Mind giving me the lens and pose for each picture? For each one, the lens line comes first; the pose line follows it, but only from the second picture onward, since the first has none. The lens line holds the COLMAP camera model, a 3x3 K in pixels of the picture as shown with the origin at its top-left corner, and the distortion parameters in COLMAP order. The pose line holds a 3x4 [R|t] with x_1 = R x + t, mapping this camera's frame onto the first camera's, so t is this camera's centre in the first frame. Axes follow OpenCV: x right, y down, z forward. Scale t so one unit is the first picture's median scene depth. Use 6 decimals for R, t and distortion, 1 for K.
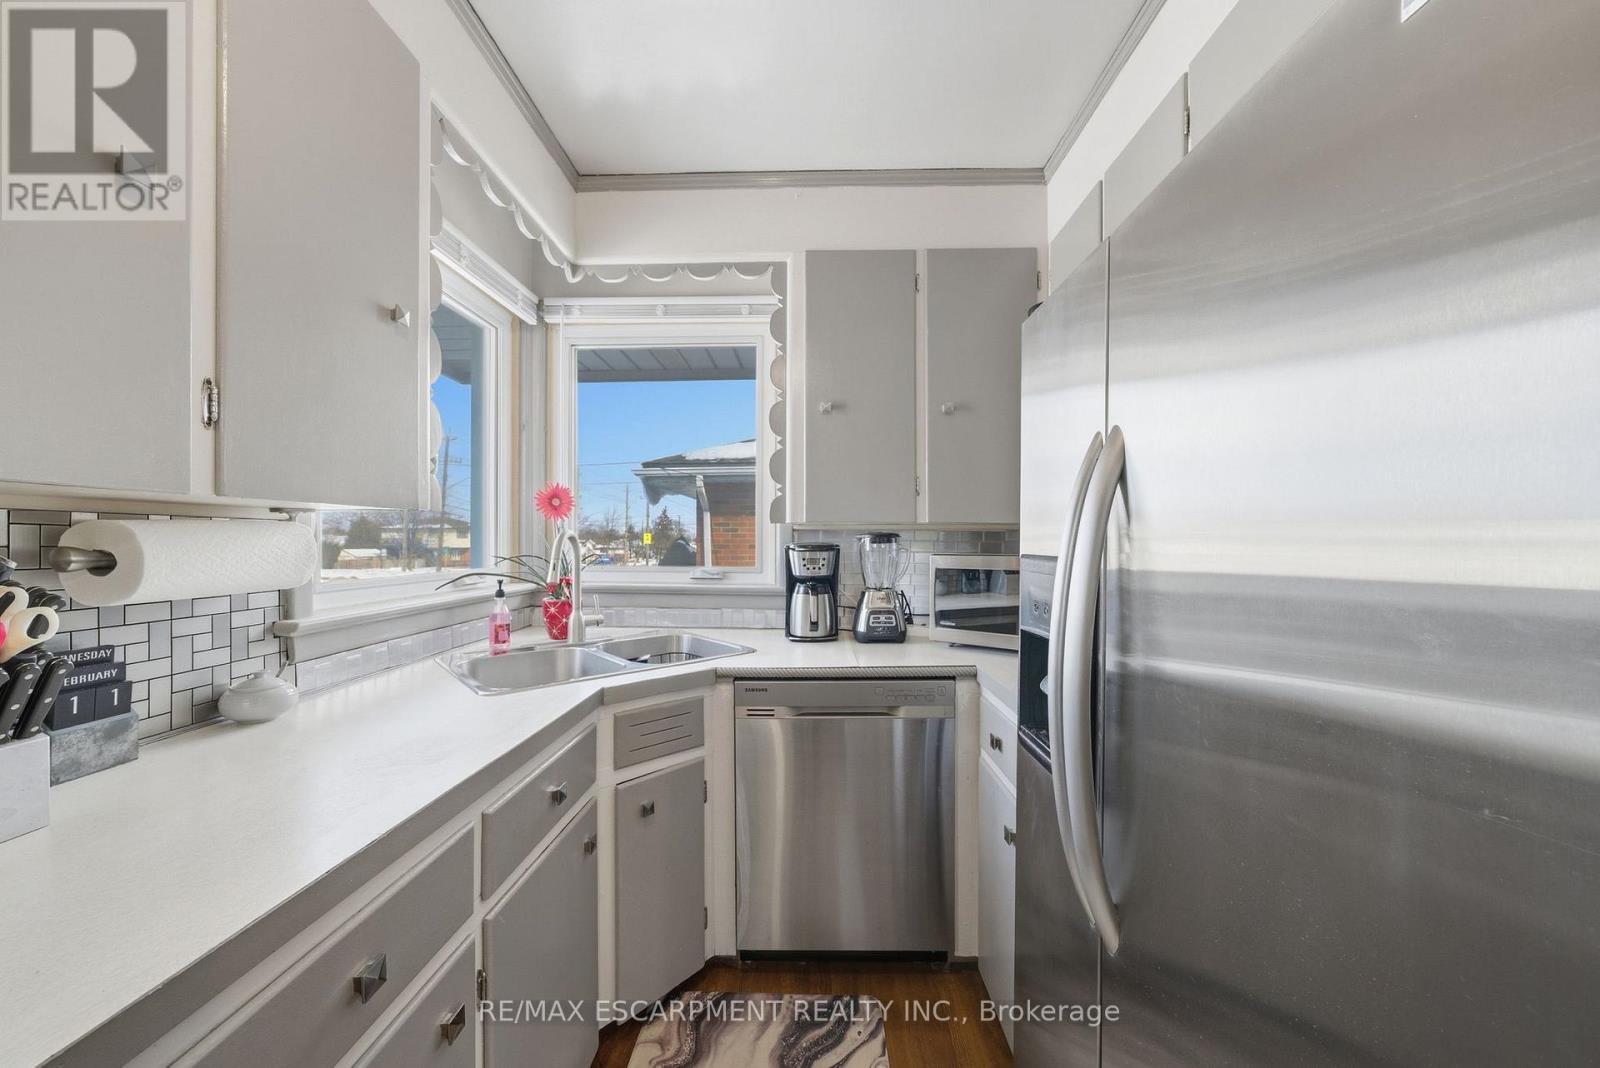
lens RADIAL K [[559.8, 0, 808.5], [0, 559.8, 542.7], [0, 0, 1]] dist [-0.007583, 0.001507]
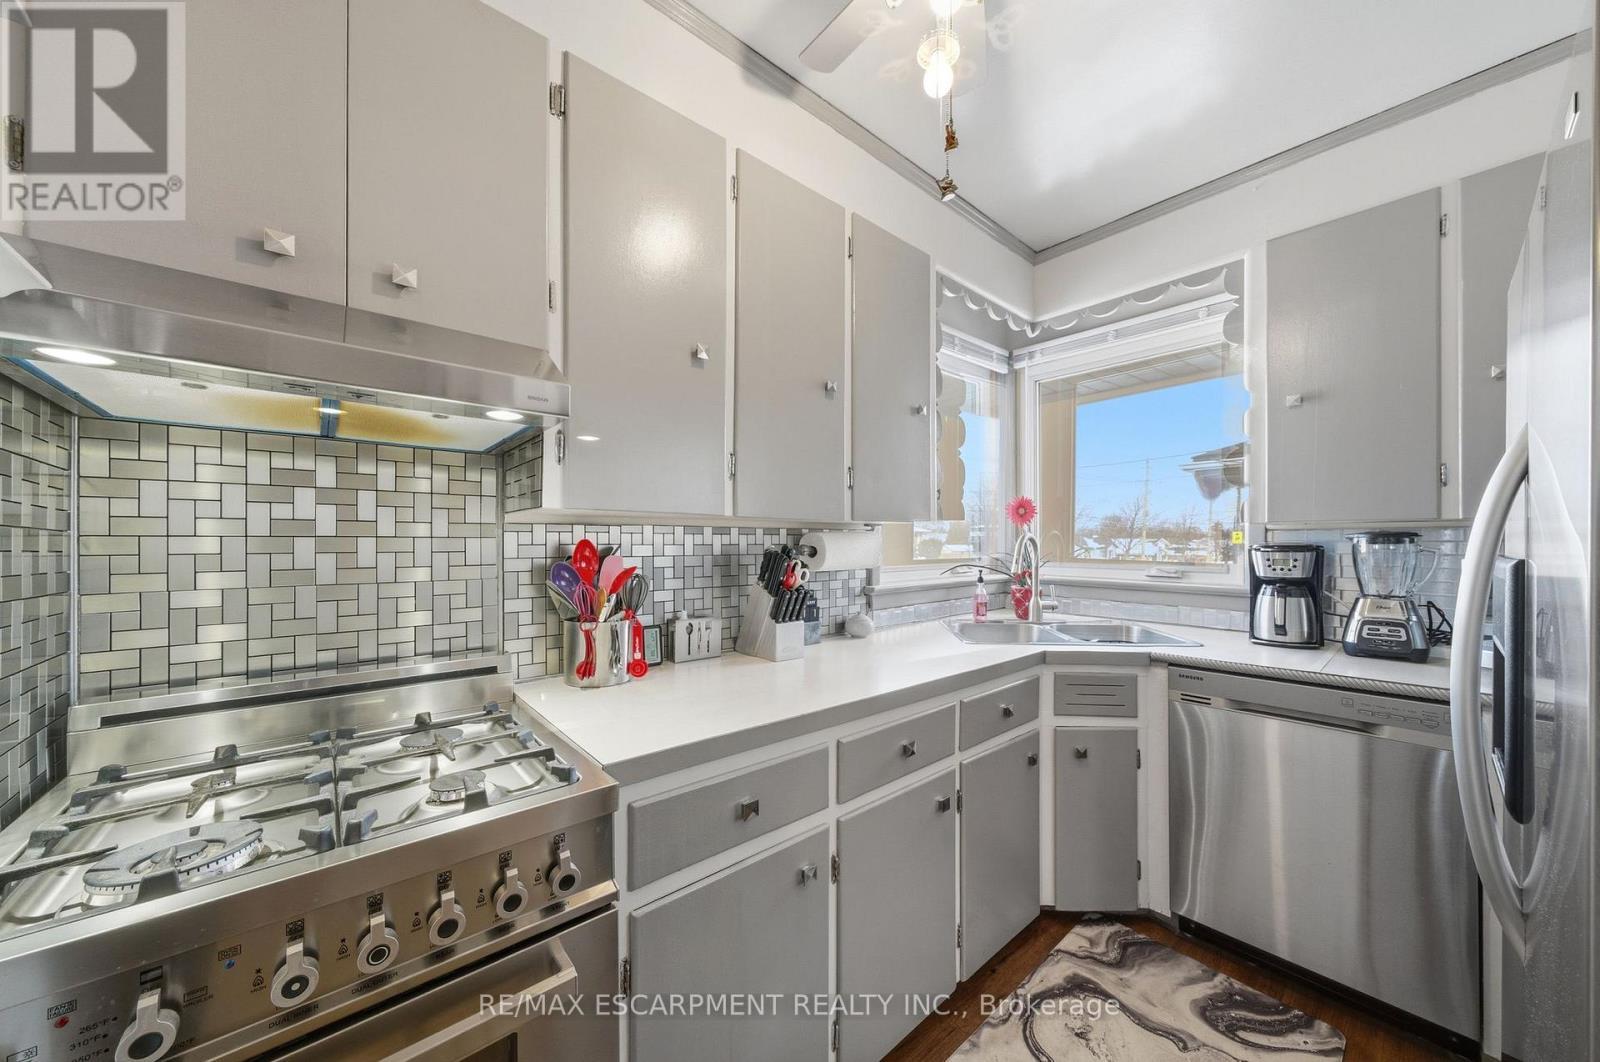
lens RADIAL K [[559.8, 0, 802.4], [0, 559.8, 545.9], [0, 0, 1]] dist [-0.007583, 0.001507]
pose [[0.670662, 0.002715, -0.741759, 0.190759], [0.001560, 0.999986, 0.005070, -0.000492], [0.741762, -0.004558, 0.670648, -0.270950]]
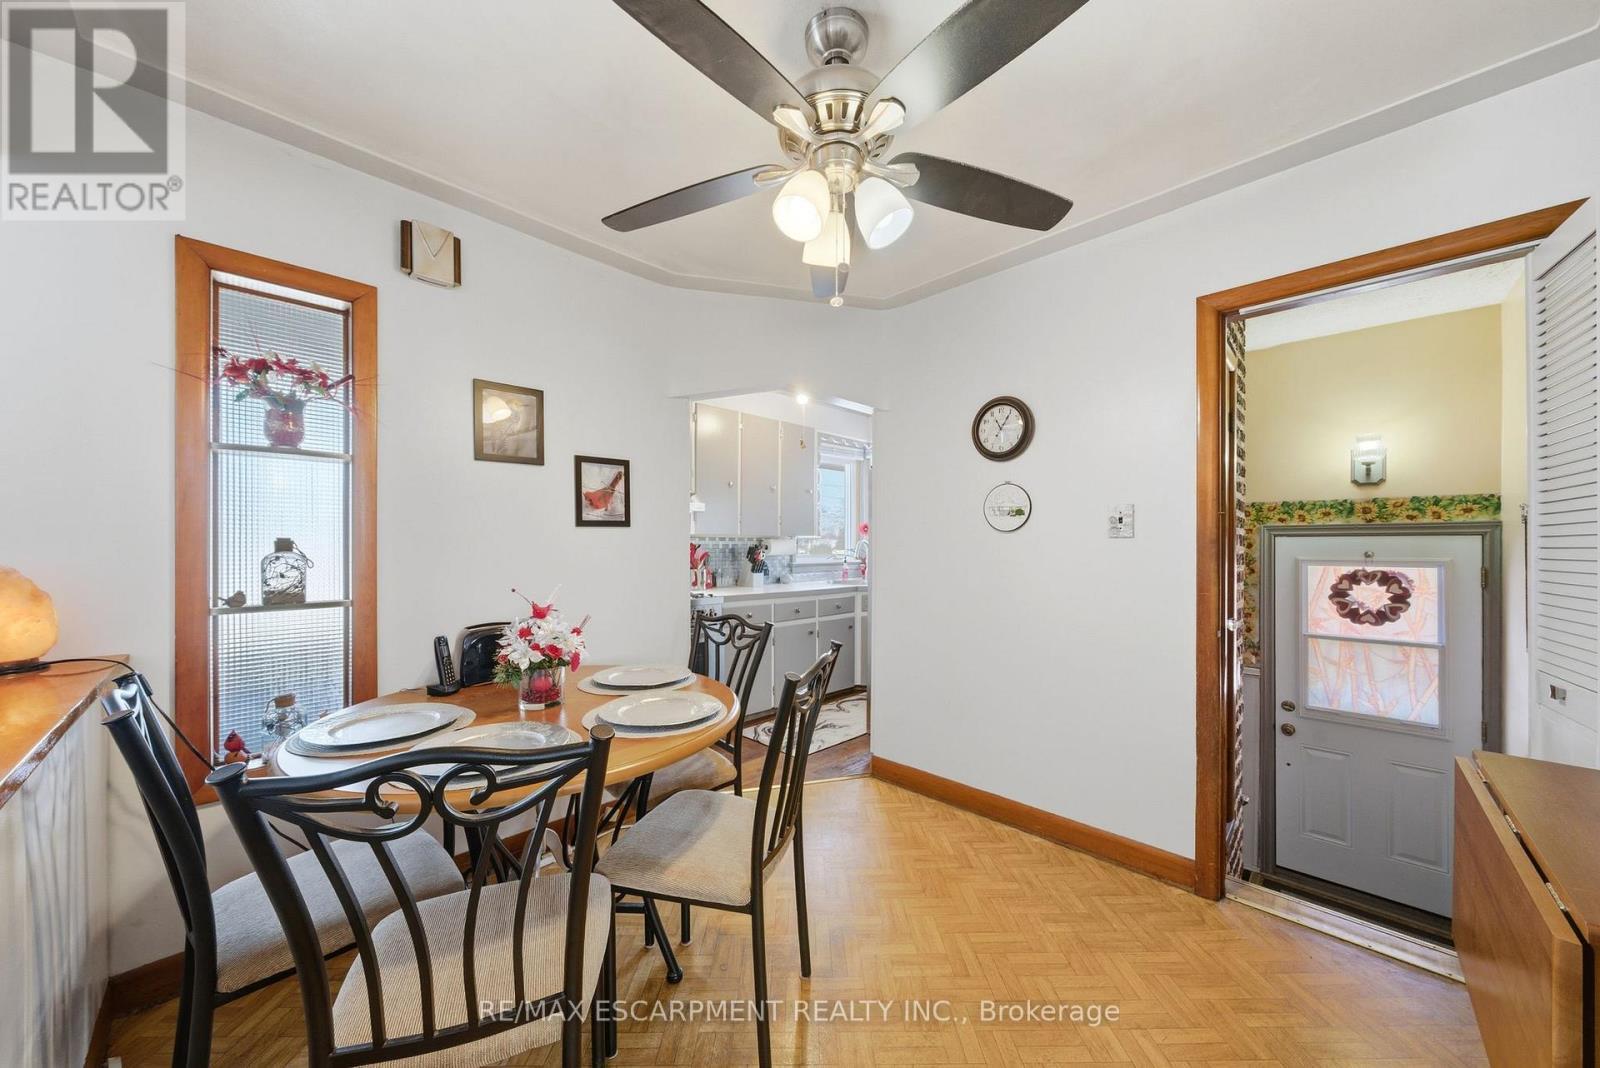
lens RADIAL K [[559.8, 0, 796.8], [0, 559.8, 542.3], [0, 0, 1]] dist [-0.007583, 0.001507]
pose [[0.721471, -0.004372, -0.692431, 1.385090], [0.001669, 0.999988, -0.004575, 0.004482], [0.692443, 0.002144, 0.721470, -1.385222]]
